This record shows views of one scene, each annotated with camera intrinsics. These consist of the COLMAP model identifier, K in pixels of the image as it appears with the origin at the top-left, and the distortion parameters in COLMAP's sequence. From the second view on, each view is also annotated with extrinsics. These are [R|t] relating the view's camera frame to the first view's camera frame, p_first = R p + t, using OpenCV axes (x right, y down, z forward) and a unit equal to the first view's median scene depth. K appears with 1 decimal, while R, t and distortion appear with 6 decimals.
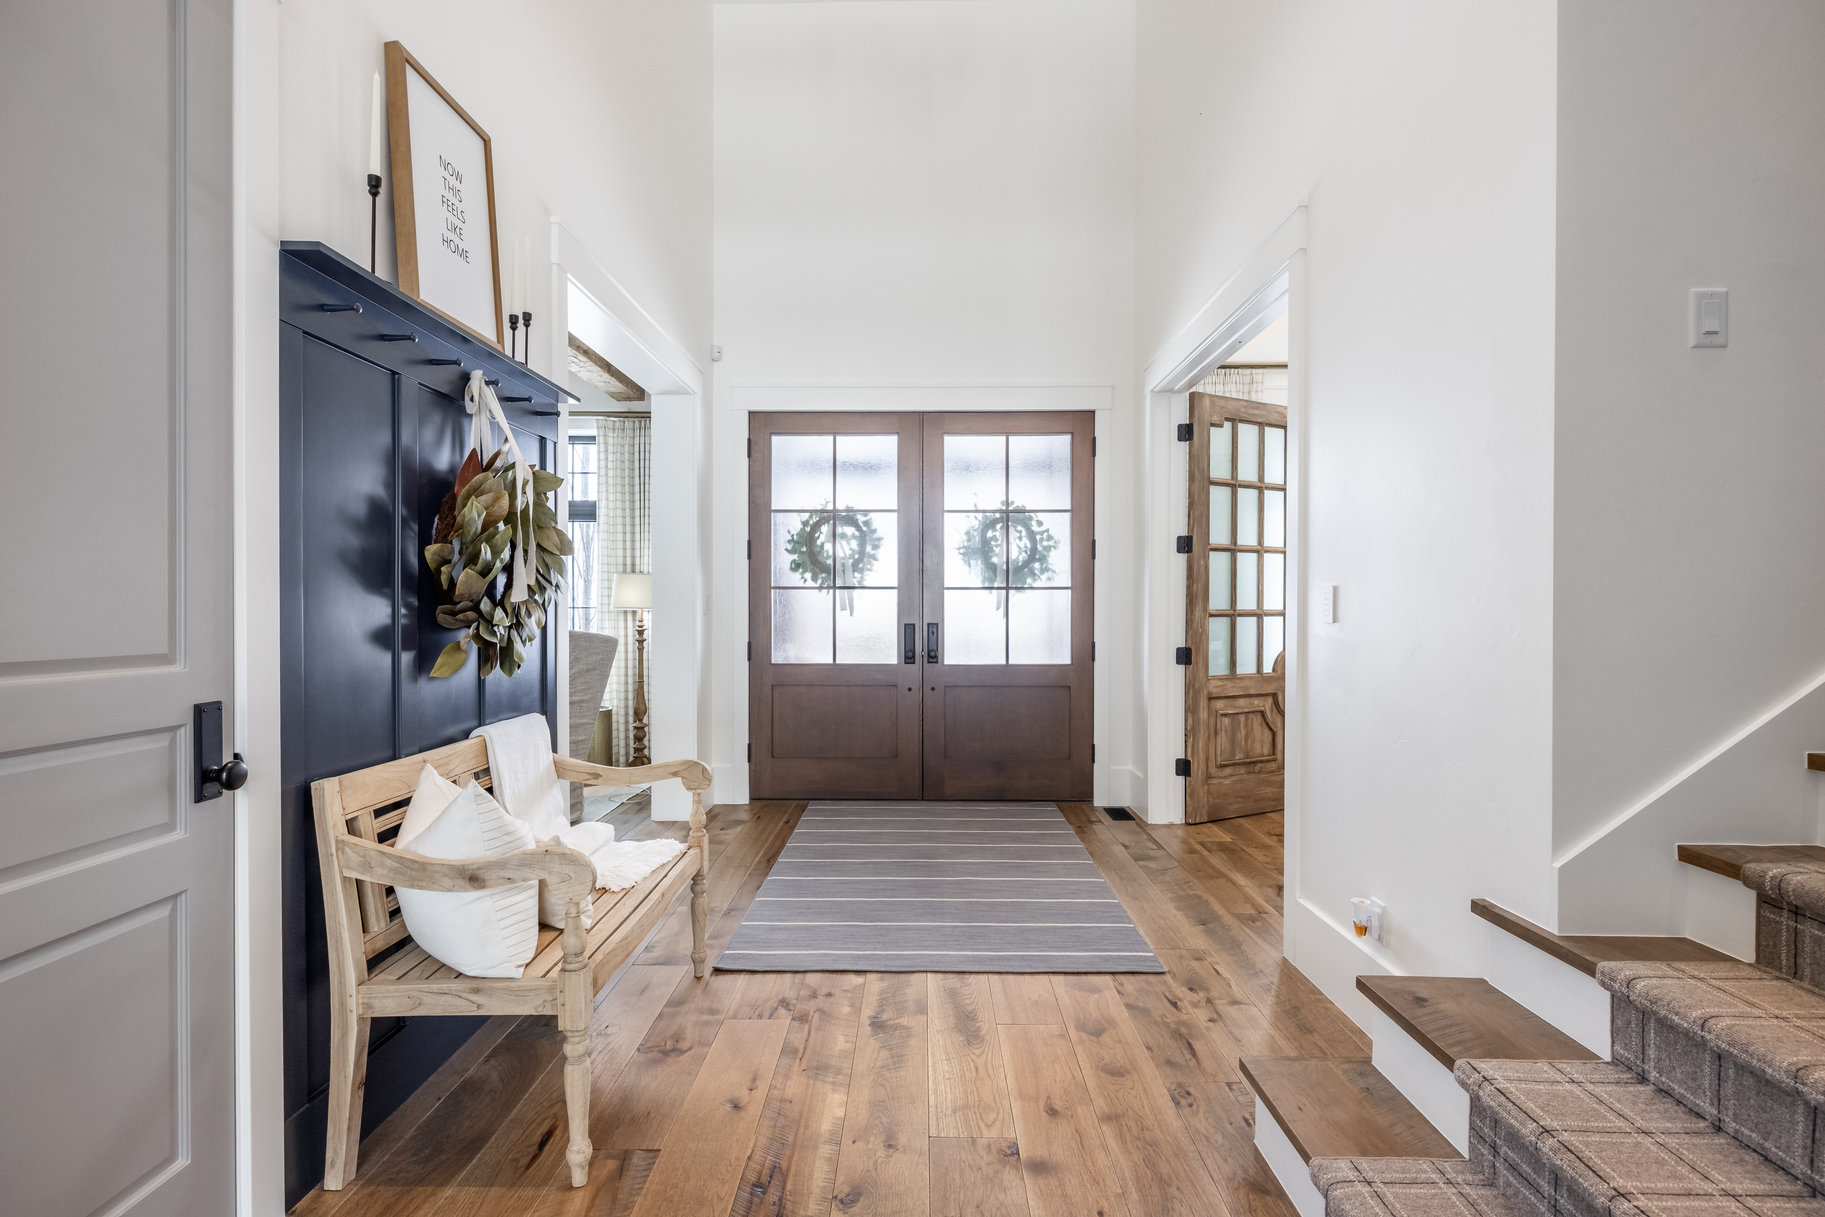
lens RADIAL K [[874.3, 0, 912.8], [0, 874.3, 611.4], [0, 0, 1]] dist [-0.001593, 0.000057]
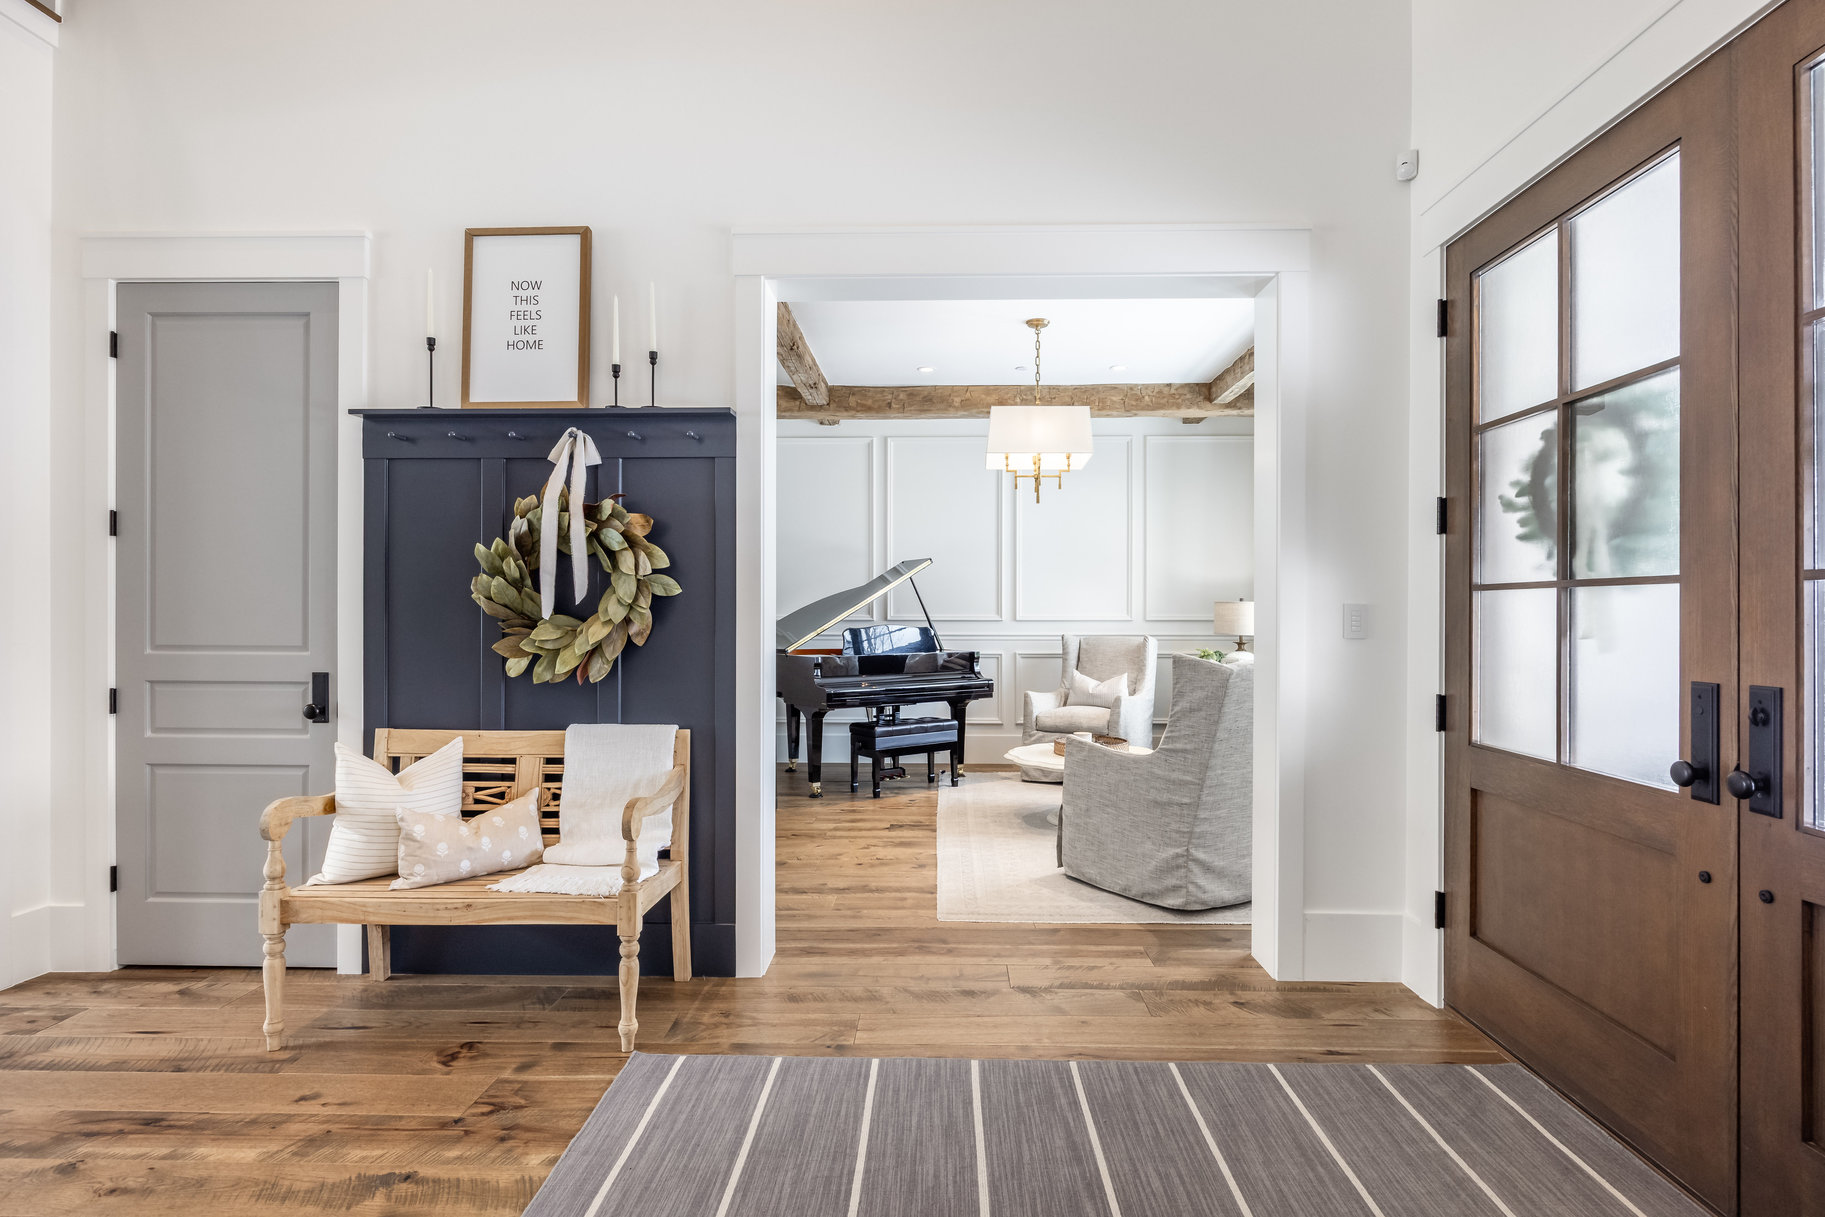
lens RADIAL K [[917.1, 0, 915.0], [0, 917.1, 608.4], [0, 0, 1]] dist [-0.005261, 0.001056]
pose [[-0.017636, -0.002943, -0.999840, 0.376911], [-0.006258, 0.999976, -0.002833, -0.012653], [0.999825, 0.006207, -0.017654, 0.741156]]
